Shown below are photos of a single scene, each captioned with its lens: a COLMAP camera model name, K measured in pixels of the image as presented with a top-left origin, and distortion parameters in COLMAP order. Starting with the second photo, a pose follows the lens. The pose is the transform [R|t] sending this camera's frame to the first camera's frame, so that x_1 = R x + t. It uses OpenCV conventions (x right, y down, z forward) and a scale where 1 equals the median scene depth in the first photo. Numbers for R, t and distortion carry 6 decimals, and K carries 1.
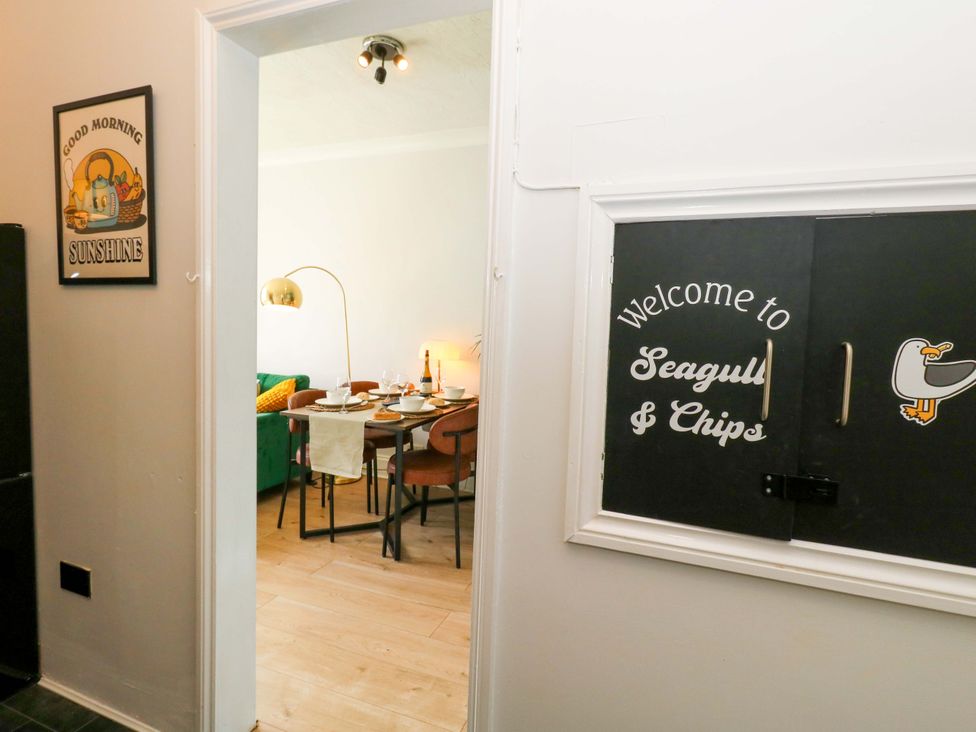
lens RADIAL K [[502.7, 0, 491.6], [0, 502.7, 360.2], [0, 0, 1]] dist [-0.003755, 0.000958]
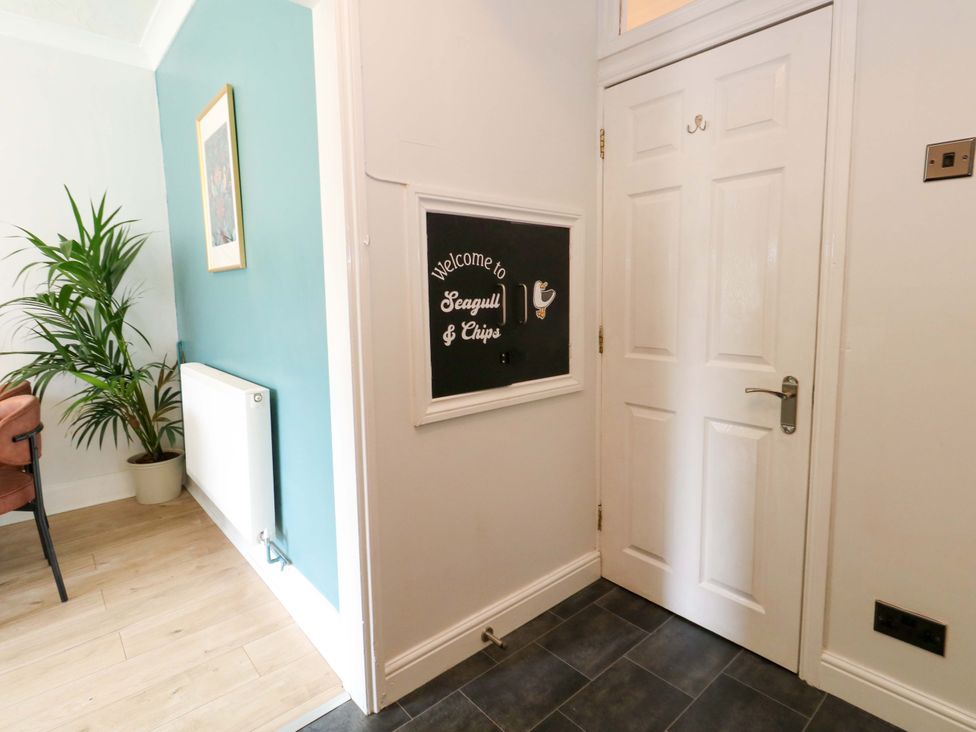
lens RADIAL K [[531.5, 0, 479.0], [0, 531.5, 346.6], [0, 0, 1]] dist [-0.008175, 0.001726]
pose [[0.477117, -0.134864, 0.868430, -0.645430], [0.089288, 0.990481, 0.104763, -0.011491], [-0.874292, 0.027556, 0.484617, 0.044051]]
